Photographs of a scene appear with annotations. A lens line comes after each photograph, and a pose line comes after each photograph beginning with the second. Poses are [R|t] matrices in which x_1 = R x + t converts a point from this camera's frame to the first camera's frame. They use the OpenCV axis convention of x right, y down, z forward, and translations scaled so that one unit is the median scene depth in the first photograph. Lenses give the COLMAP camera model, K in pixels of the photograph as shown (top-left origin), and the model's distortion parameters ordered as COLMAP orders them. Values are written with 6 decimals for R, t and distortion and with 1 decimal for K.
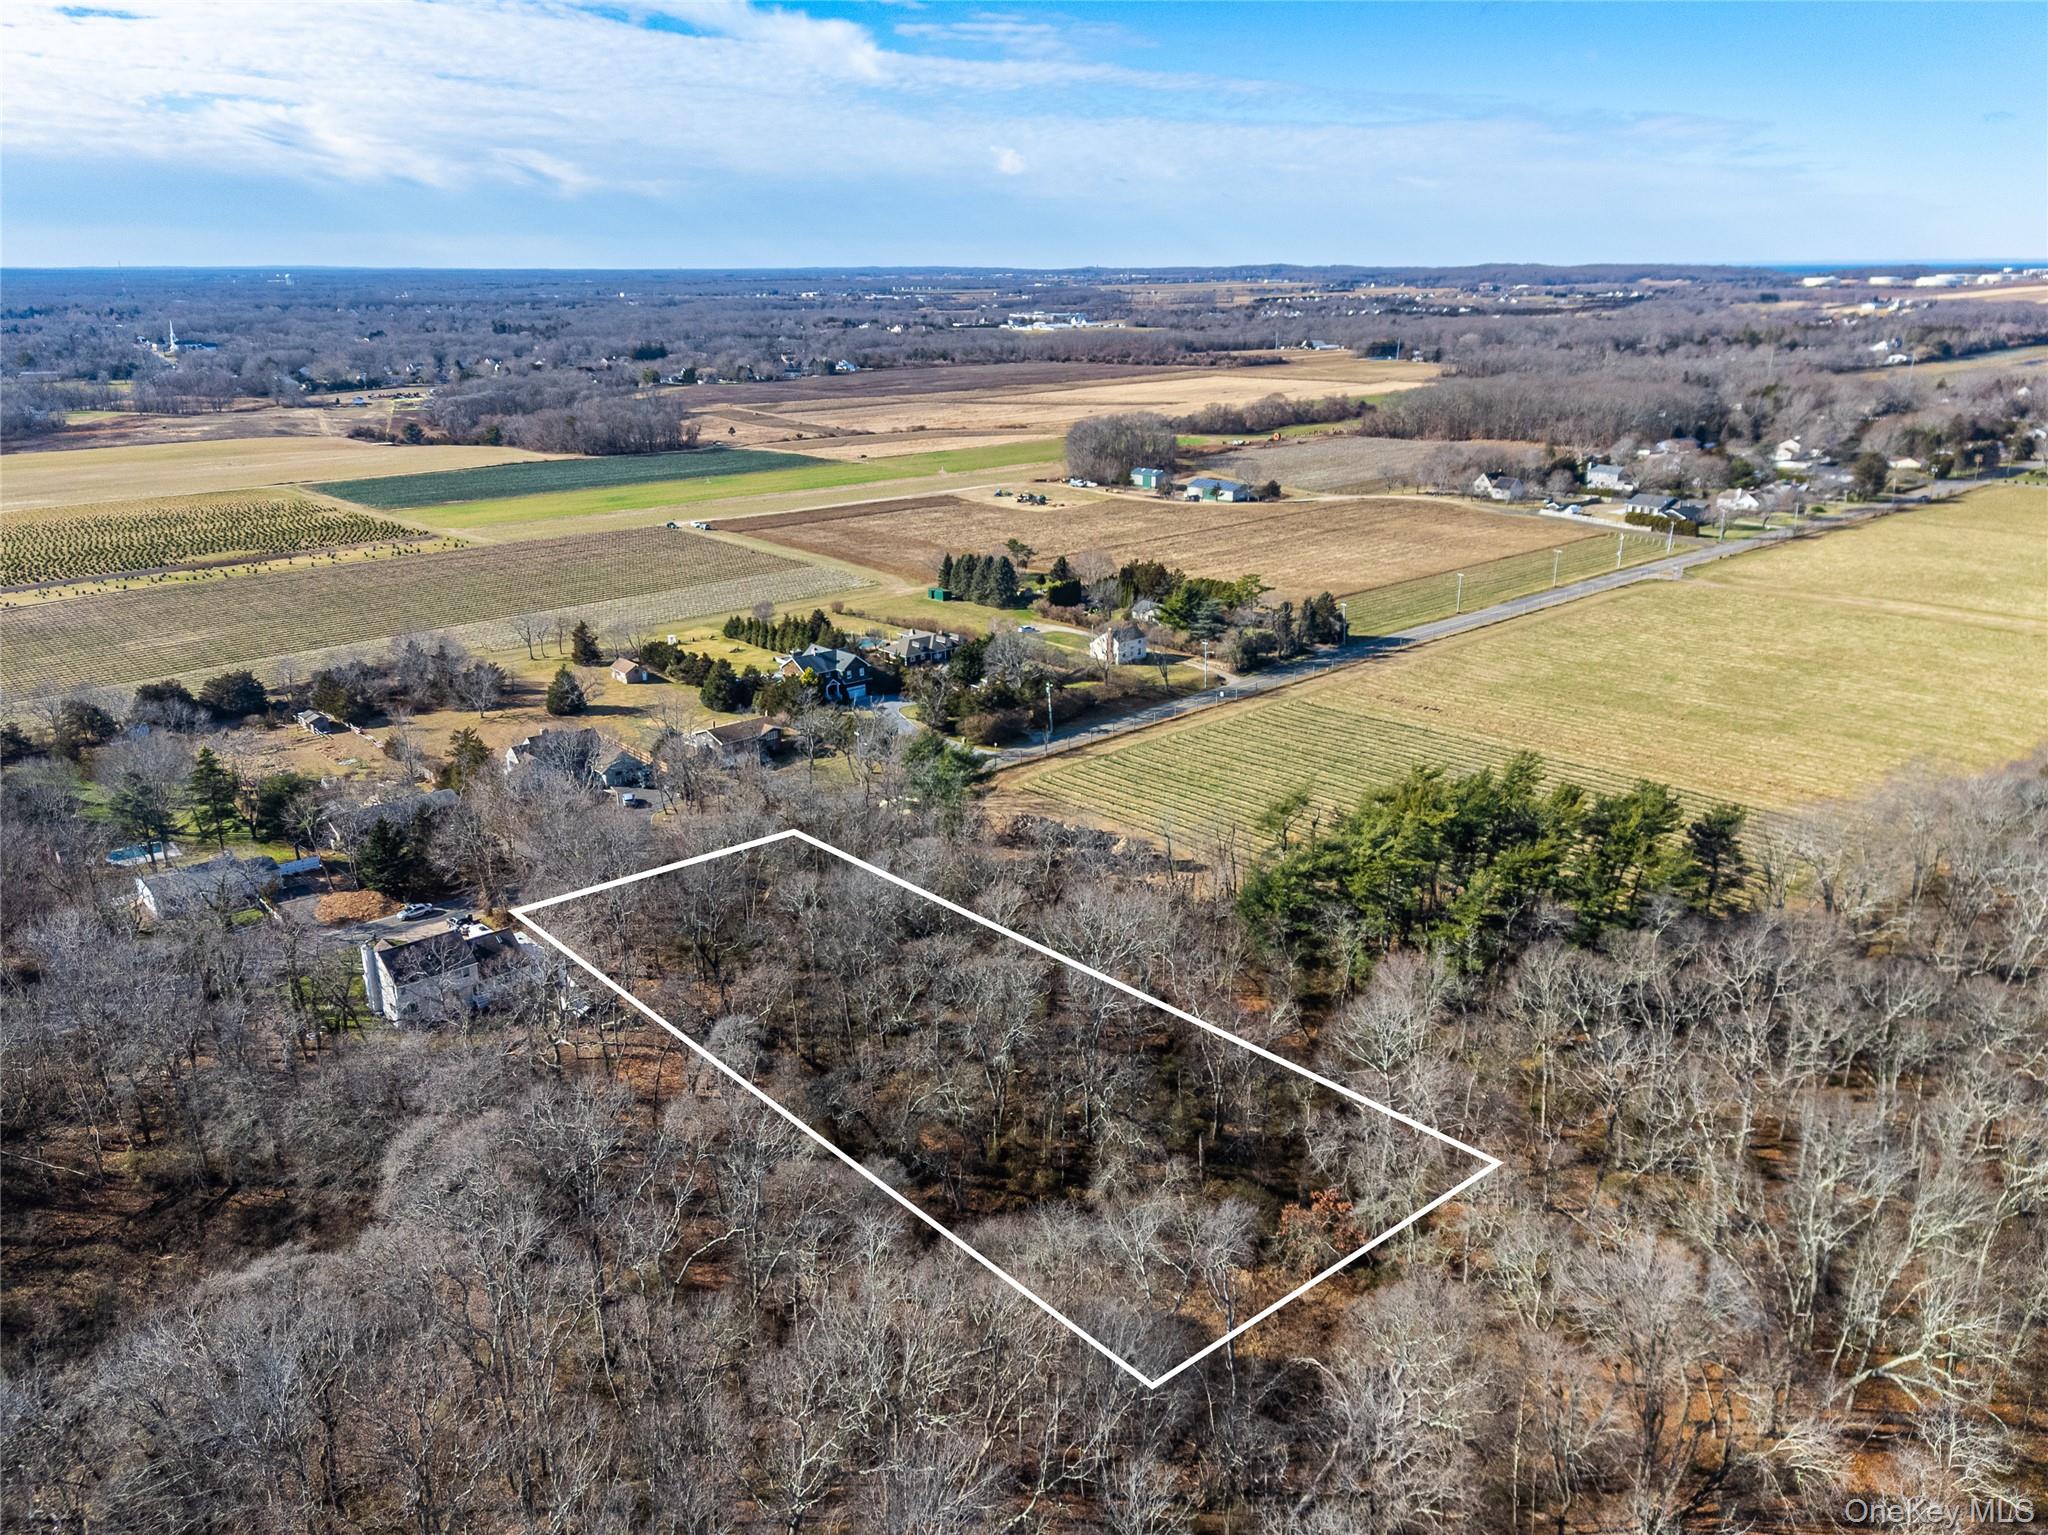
lens RADIAL K [[1505.6, 0, 1024.0], [0, 1505.6, 767.5], [0, 0, 1]] dist [0.062661, -0.066666]
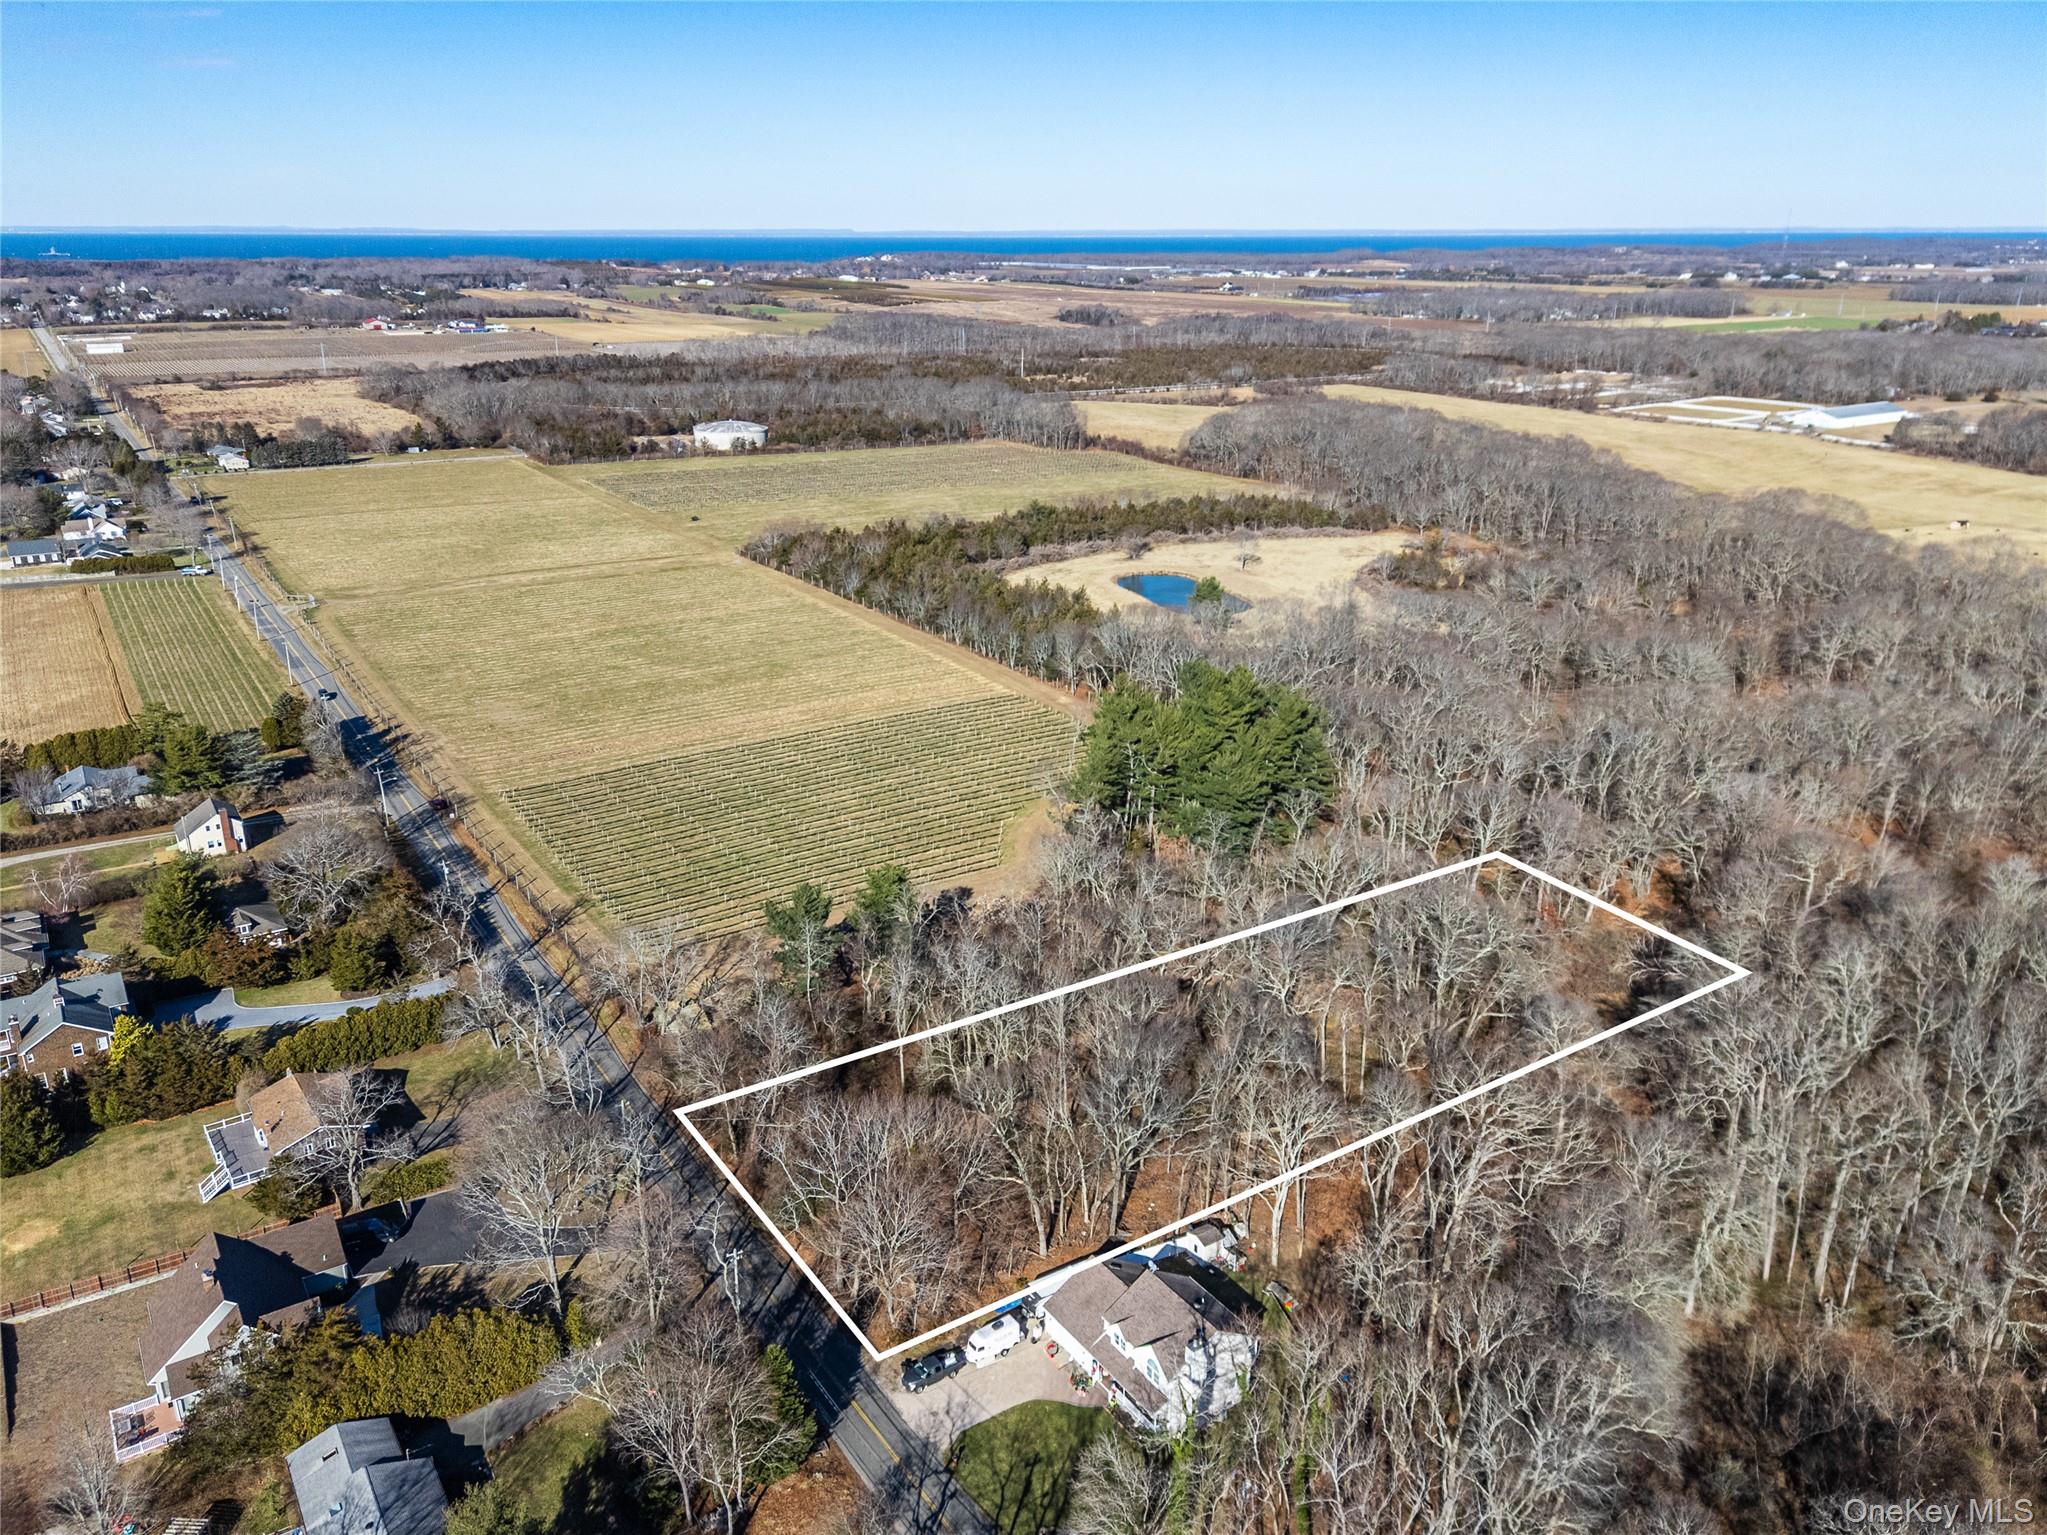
lens RADIAL K [[1494.8, 0, 1023.5], [0, 1494.8, 767.5], [0, 0, 1]] dist [0.088889, -0.123574]
pose [[0.153689, -0.321907, 0.934214, -0.476132], [0.305838, 0.914517, 0.264806, -0.158907], [-0.939597, 0.245020, 0.239002, 0.398822]]
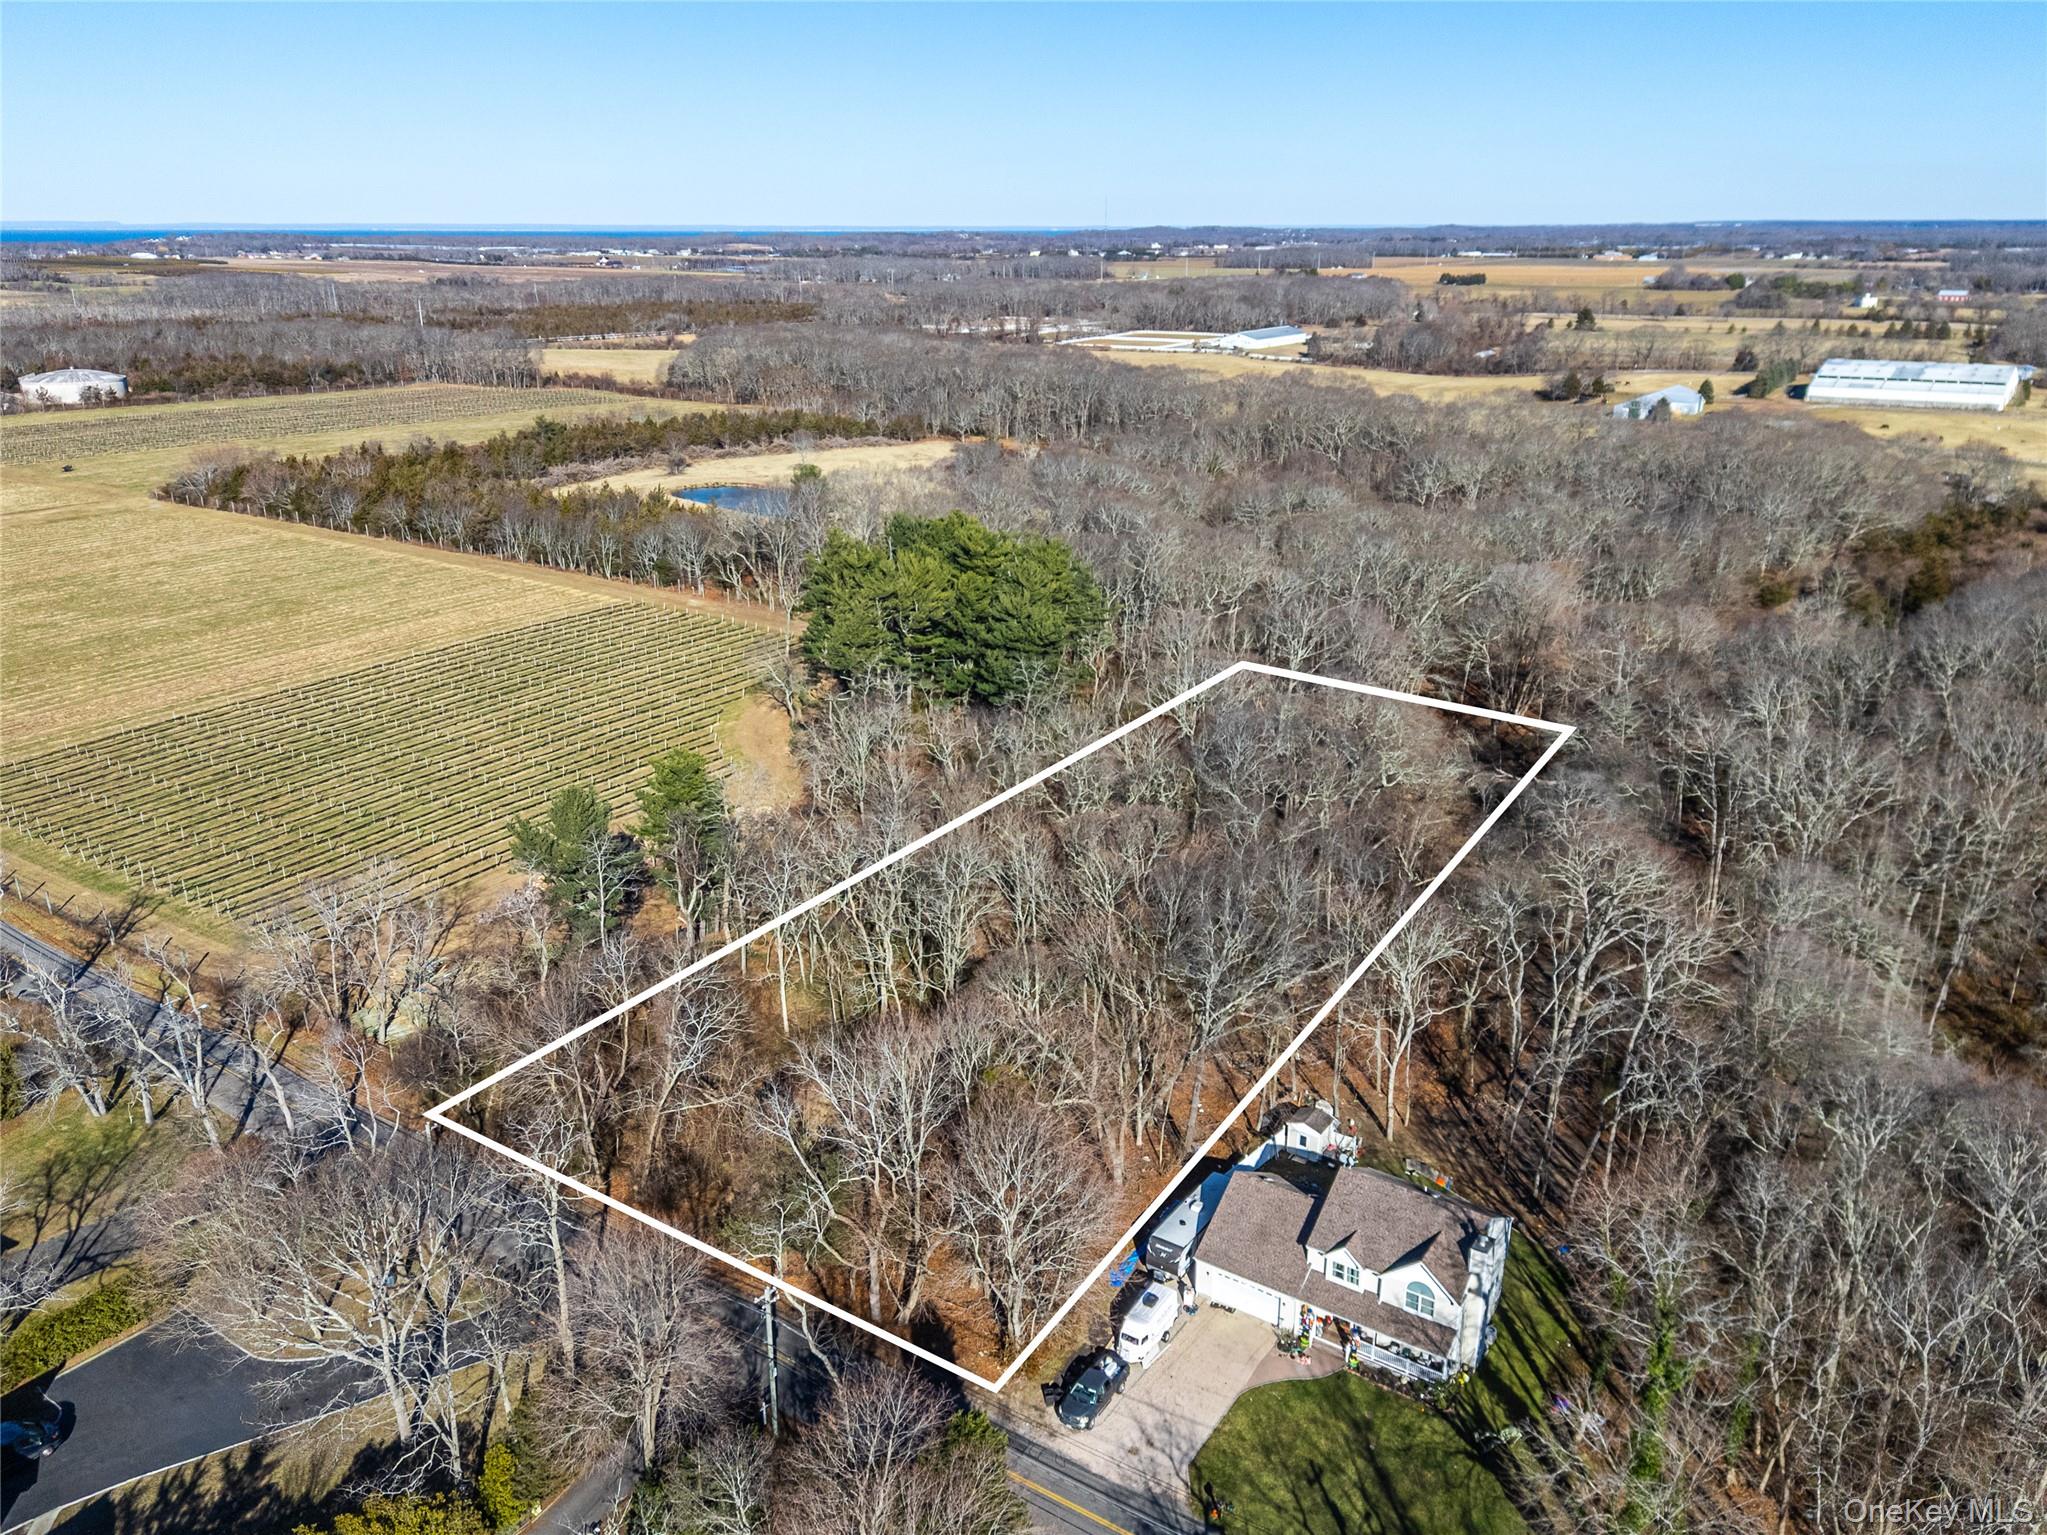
lens RADIAL K [[1504.9, 0, 1023.5], [0, 1504.9, 767.5], [0, 0, 1]] dist [0.062661, -0.066666]
pose [[-0.243252, -0.318913, 0.916037, -0.376015], [0.304494, 0.871555, 0.384285, -0.119689], [-0.920930, 0.372406, -0.114900, 0.537903]]
